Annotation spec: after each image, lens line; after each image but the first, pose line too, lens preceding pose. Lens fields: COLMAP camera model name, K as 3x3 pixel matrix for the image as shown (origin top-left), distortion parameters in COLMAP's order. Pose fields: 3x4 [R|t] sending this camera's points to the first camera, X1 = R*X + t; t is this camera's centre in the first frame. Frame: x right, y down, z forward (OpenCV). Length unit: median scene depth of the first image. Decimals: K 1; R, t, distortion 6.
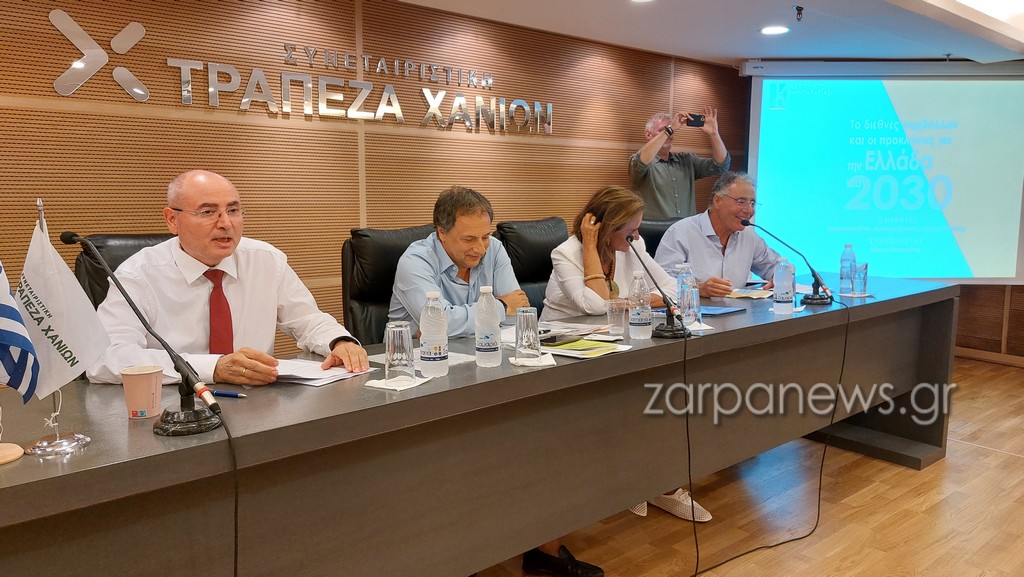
lens RADIAL K [[737.8, 0, 518.0], [0, 737.8, 288.6], [0, 0, 1]] dist [0.064602, -0.060691]
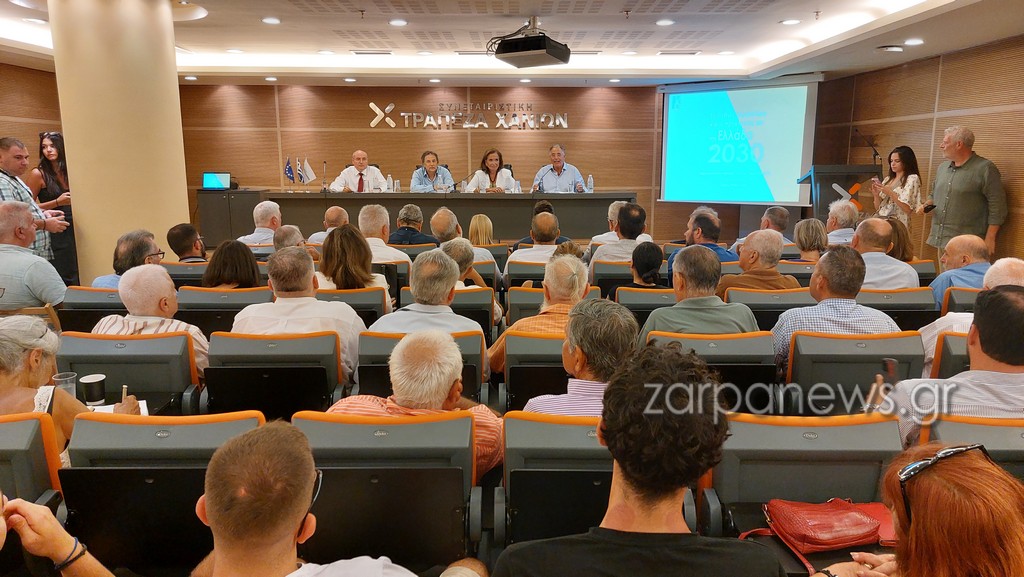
lens RADIAL K [[737.8, 0, 516.2], [0, 737.8, 296.9], [0, 0, 1]] dist [0.064602, -0.060691]
pose [[0.769454, 0.112445, -0.628726, 1.617266], [-0.076752, 0.993526, 0.083757, 0.136691], [0.634074, -0.016191, 0.773103, -0.932544]]
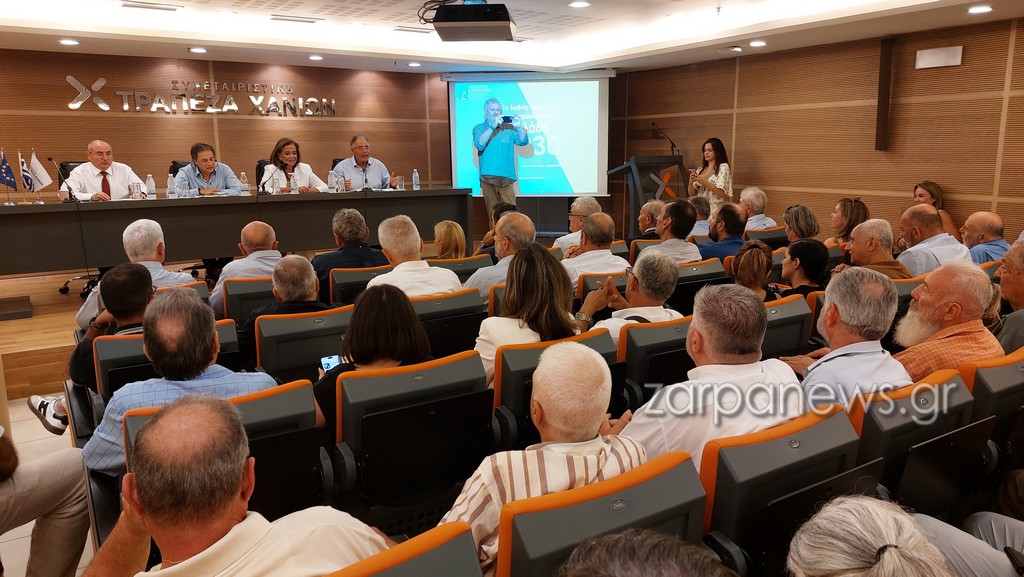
lens RADIAL K [[737.8, 0, 517.0], [0, 737.8, 278.7], [0, 0, 1]] dist [0.064602, -0.060691]
pose [[0.992408, 0.007962, -0.122731, 0.885489], [-0.002306, 0.998932, 0.046157, 0.140956], [0.122967, -0.045523, 0.991366, -0.997285]]
